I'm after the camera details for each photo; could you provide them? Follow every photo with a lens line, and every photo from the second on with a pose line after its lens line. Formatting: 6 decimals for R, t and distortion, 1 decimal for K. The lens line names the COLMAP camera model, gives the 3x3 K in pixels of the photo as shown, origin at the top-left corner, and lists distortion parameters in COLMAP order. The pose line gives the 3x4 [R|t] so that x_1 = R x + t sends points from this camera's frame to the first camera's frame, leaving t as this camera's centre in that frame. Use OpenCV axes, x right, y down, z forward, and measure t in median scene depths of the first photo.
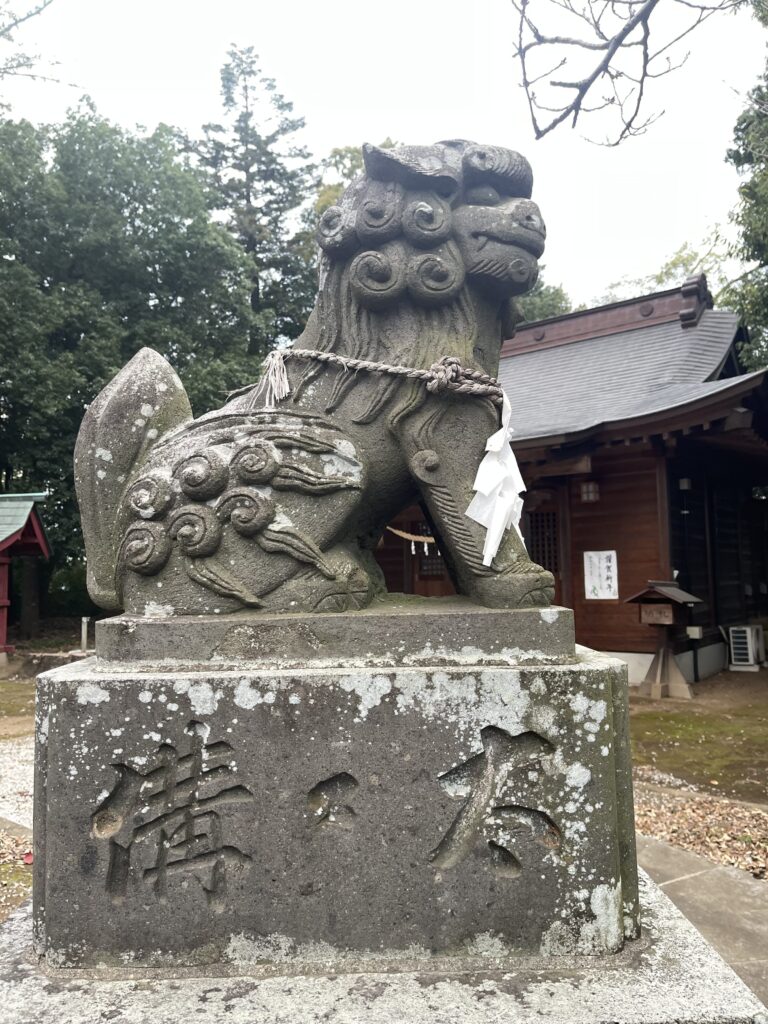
lens RADIAL K [[774.4, 0, 377.3], [0, 774.4, 518.0], [0, 0, 1]] dist [0.058389, -0.069865]
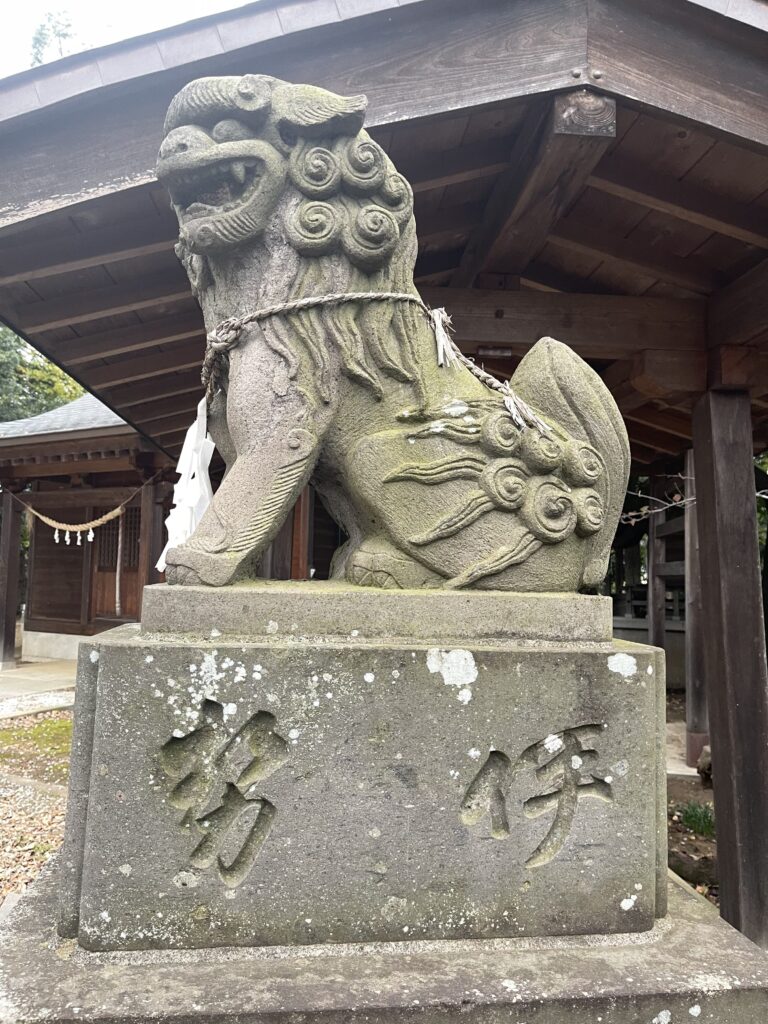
lens RADIAL K [[774.4, 0, 376.6], [0, 774.4, 513.9], [0, 0, 1]] dist [0.058389, -0.069865]
pose [[0.990968, 0.046718, 0.125697, 0.310619], [-0.046795, 0.998902, -0.002348, -0.003862], [-0.125669, -0.003555, 0.992066, 0.008686]]
